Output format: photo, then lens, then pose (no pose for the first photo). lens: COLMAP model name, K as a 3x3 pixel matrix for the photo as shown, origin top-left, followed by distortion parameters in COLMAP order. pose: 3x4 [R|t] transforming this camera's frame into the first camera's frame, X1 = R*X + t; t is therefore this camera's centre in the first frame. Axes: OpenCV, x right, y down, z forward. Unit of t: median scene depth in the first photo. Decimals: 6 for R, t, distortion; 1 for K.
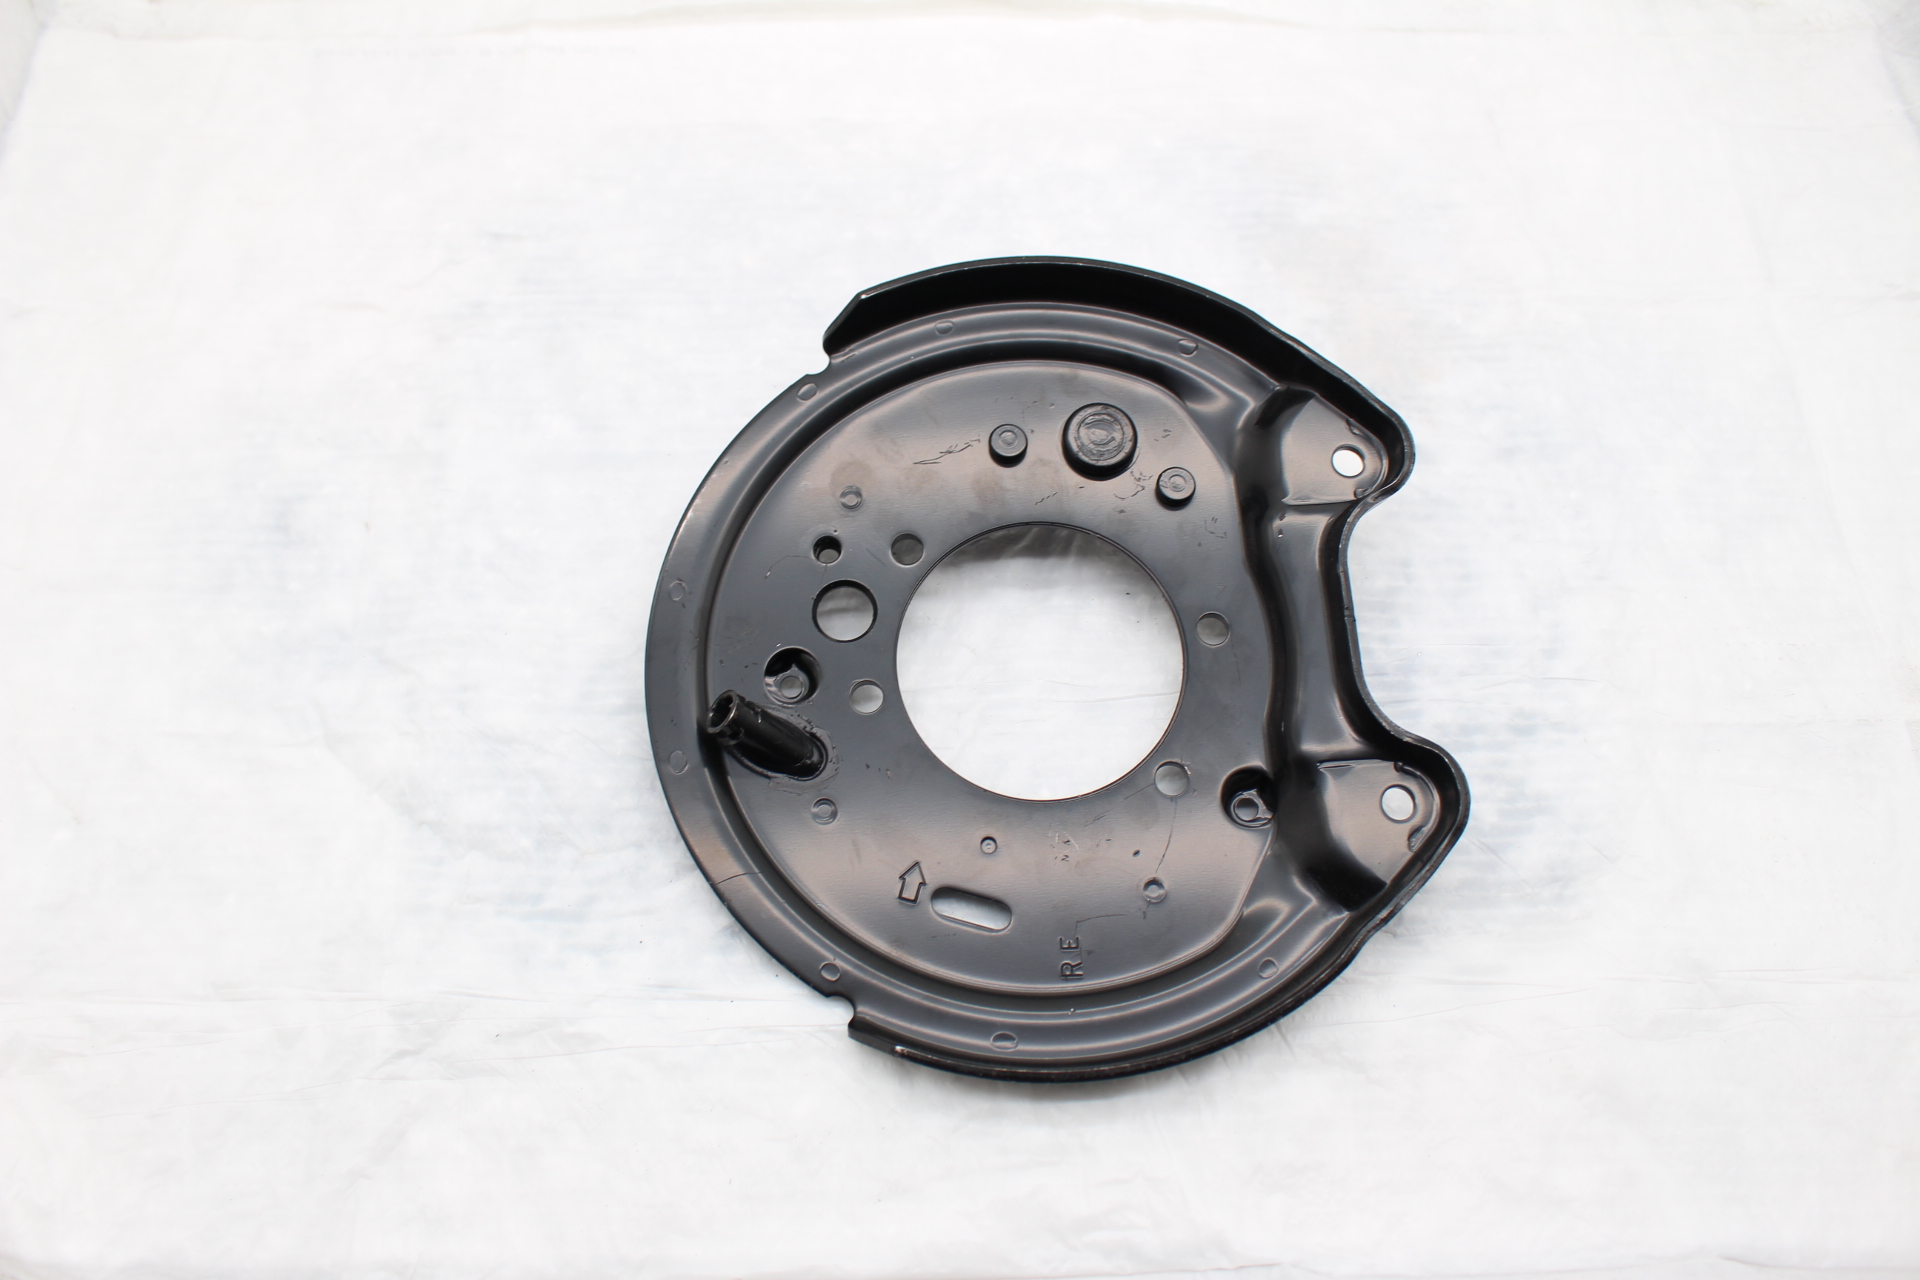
lens RADIAL K [[1526.4, 0, 960.0], [0, 1526.4, 640.0], [0, 0, 1]] dist [-0.158327, 0.003123]
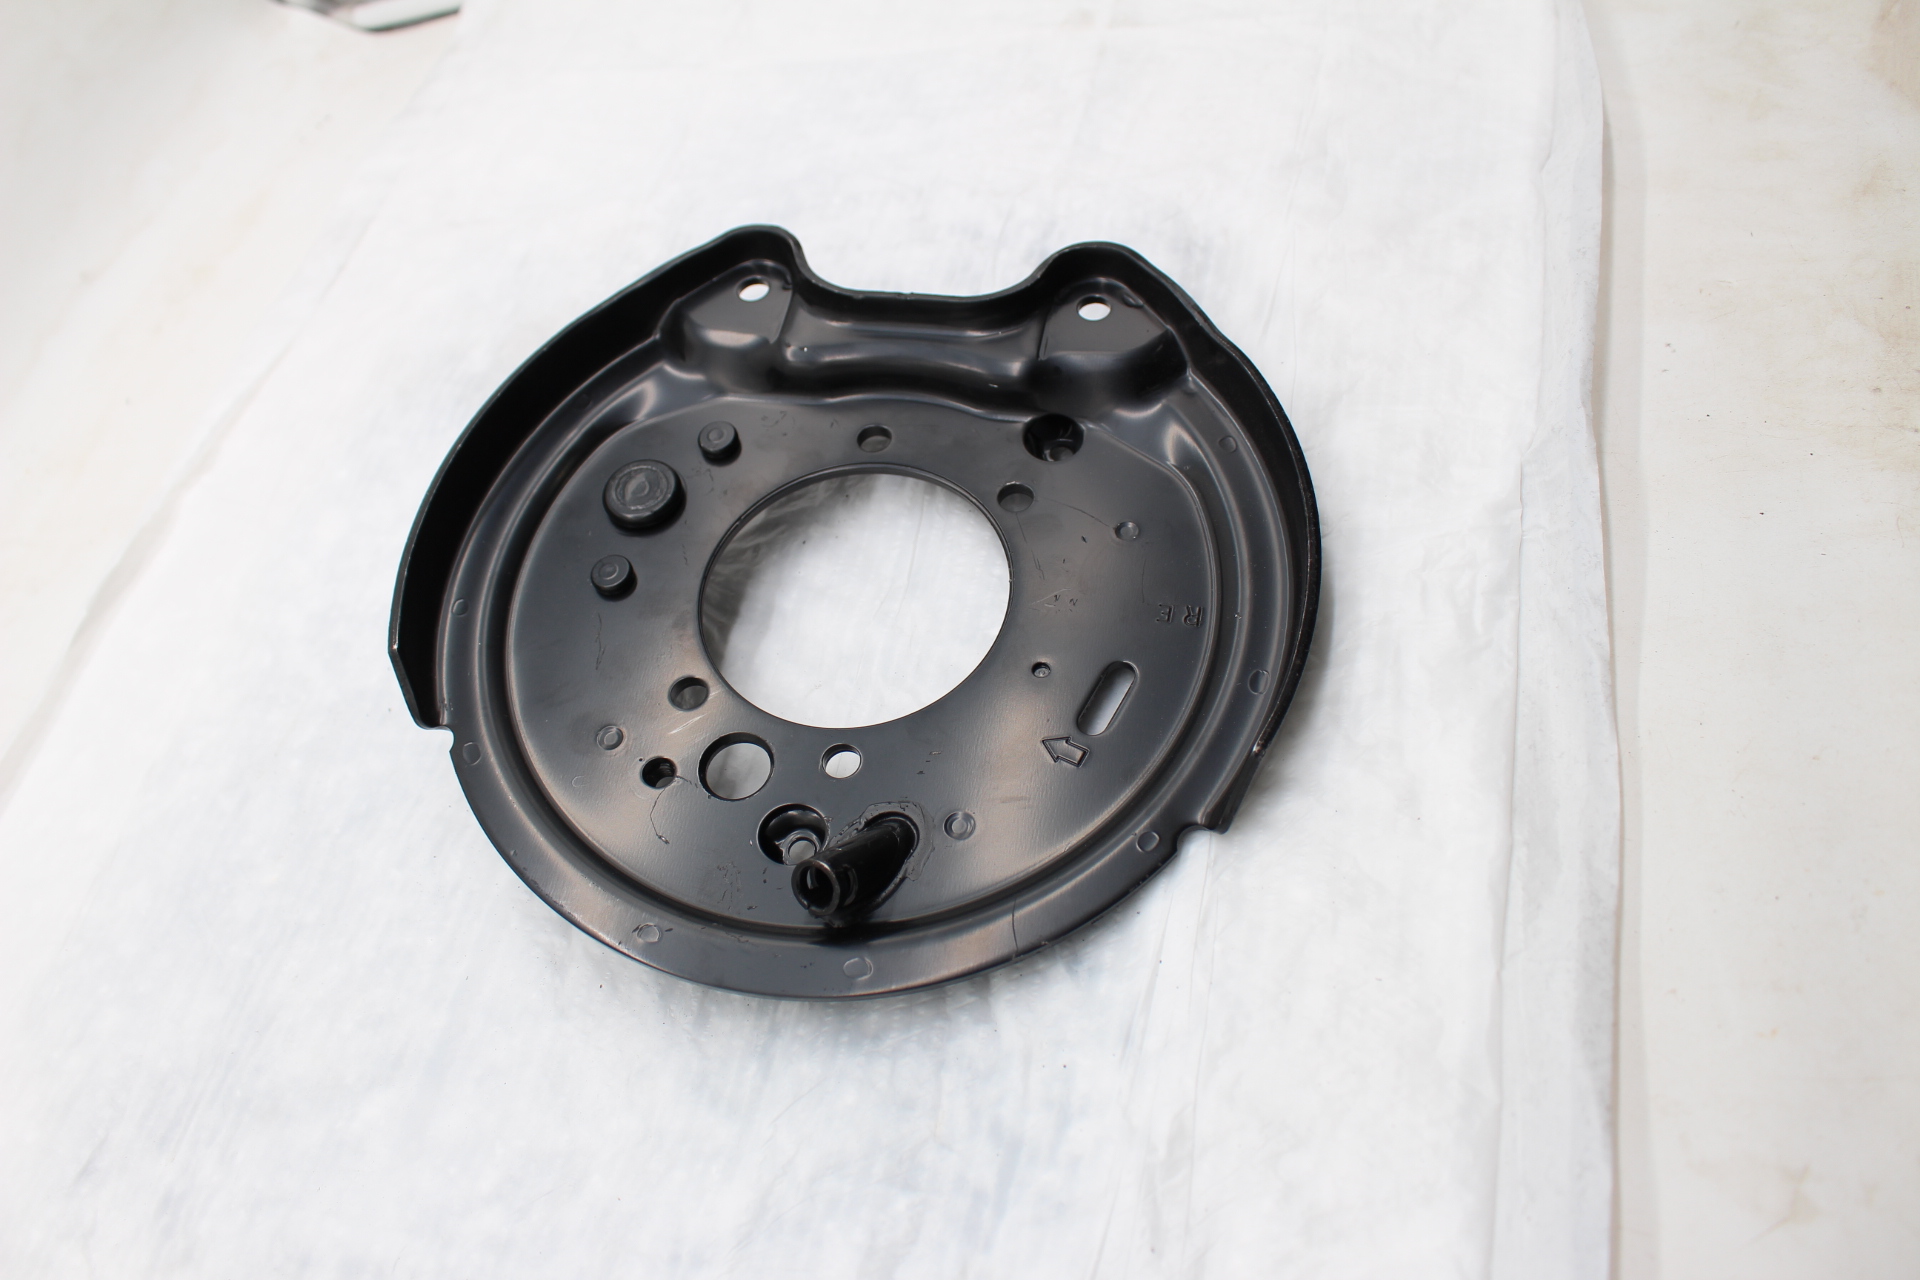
lens RADIAL K [[1534.9, 0, 947.4], [0, 1534.9, 600.0], [0, 0, 1]] dist [-0.187964, 0.135786]
pose [[0.250365, -0.825615, 0.505645, -0.420559], [0.952648, 0.303178, 0.023333, 0.047839], [-0.172564, 0.475860, 0.862426, 0.204841]]
